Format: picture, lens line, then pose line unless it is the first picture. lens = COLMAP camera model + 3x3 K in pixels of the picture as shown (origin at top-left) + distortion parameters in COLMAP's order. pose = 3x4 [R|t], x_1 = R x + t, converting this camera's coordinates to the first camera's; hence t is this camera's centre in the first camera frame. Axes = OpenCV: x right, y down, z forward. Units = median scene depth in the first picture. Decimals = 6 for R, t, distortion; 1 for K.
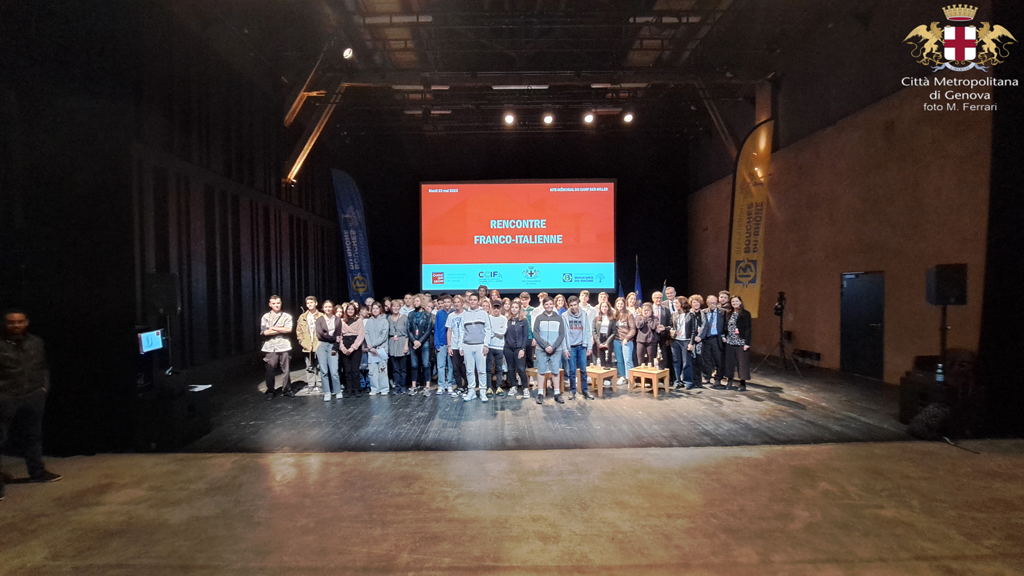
lens RADIAL K [[408.5, 0, 504.5], [0, 408.5, 309.2], [0, 0, 1]] dist [-0.036297, -0.000024]
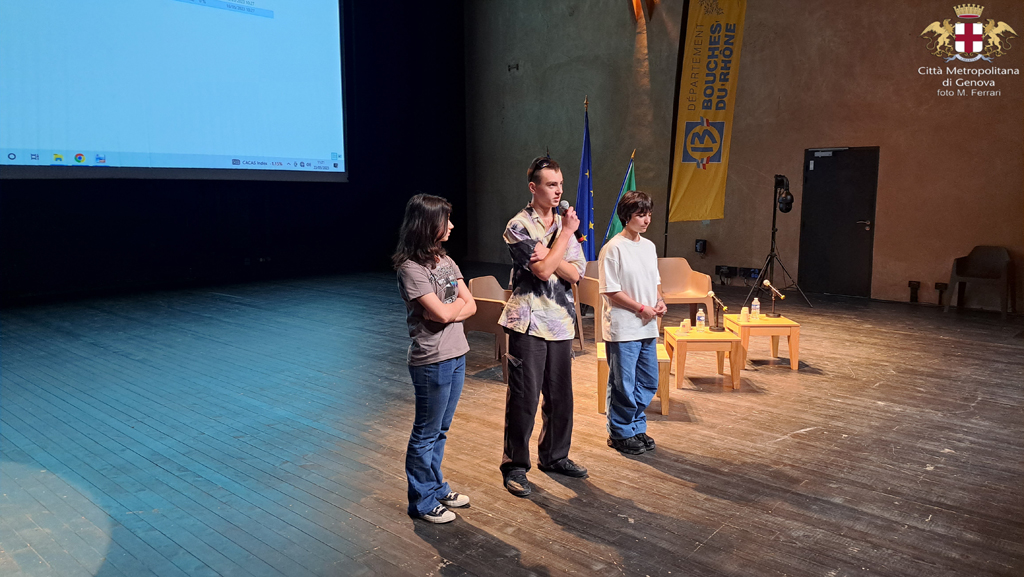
lens RADIAL K [[729.1, 0, 495.2], [0, 729.1, 289.3], [0, 0, 1]] dist [0.011716, 0.000570]
pose [[0.681607, -0.091327, 0.725997, -0.550995], [0.026881, 0.994636, 0.099884, 0.010363], [-0.731225, -0.048566, 0.680405, 0.640141]]
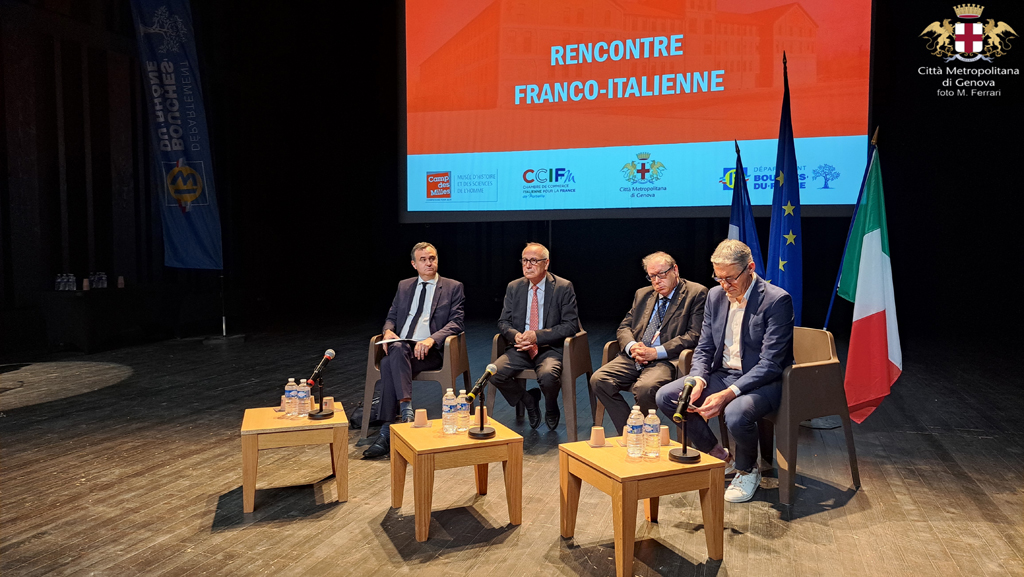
lens RADIAL K [[742.6, 0, 523.2], [0, 742.6, 282.3], [0, 0, 1]] dist [0.066340, -0.101214]
pose [[0.948525, 0.026952, -0.315553, 0.442819], [-0.024406, 0.999630, 0.012018, 0.045896], [0.315760, -0.003698, 0.948832, 0.576820]]
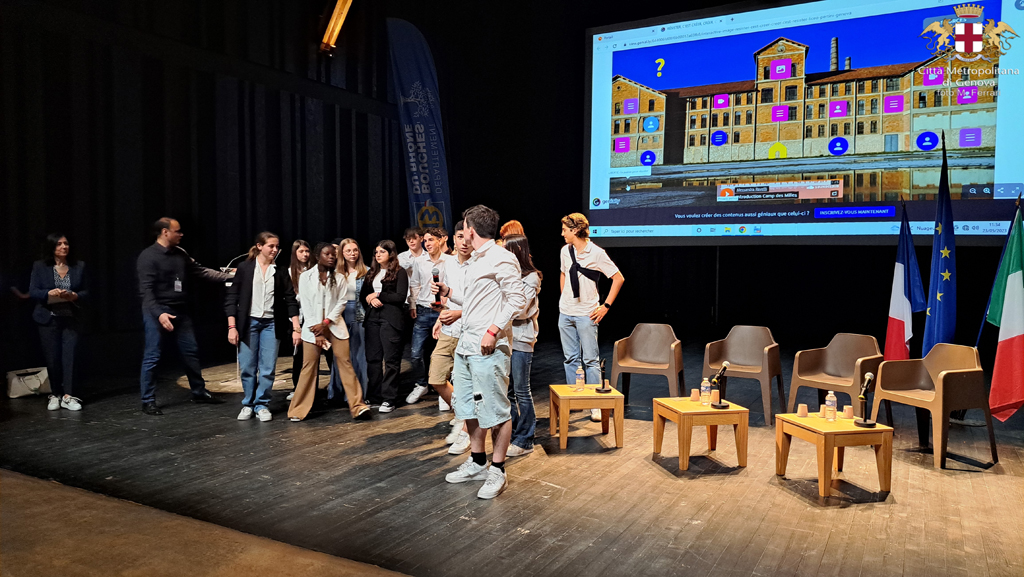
lens RADIAL K [[736.0, 0, 523.2], [0, 736.0, 288.2], [0, 0, 1]] dist [0.078238, -0.091270]
pose [[0.873737, 0.039421, -0.484798, 0.449069], [-0.040882, 0.999135, 0.007563, 0.036047], [0.484677, 0.013212, 0.874594, 0.278046]]
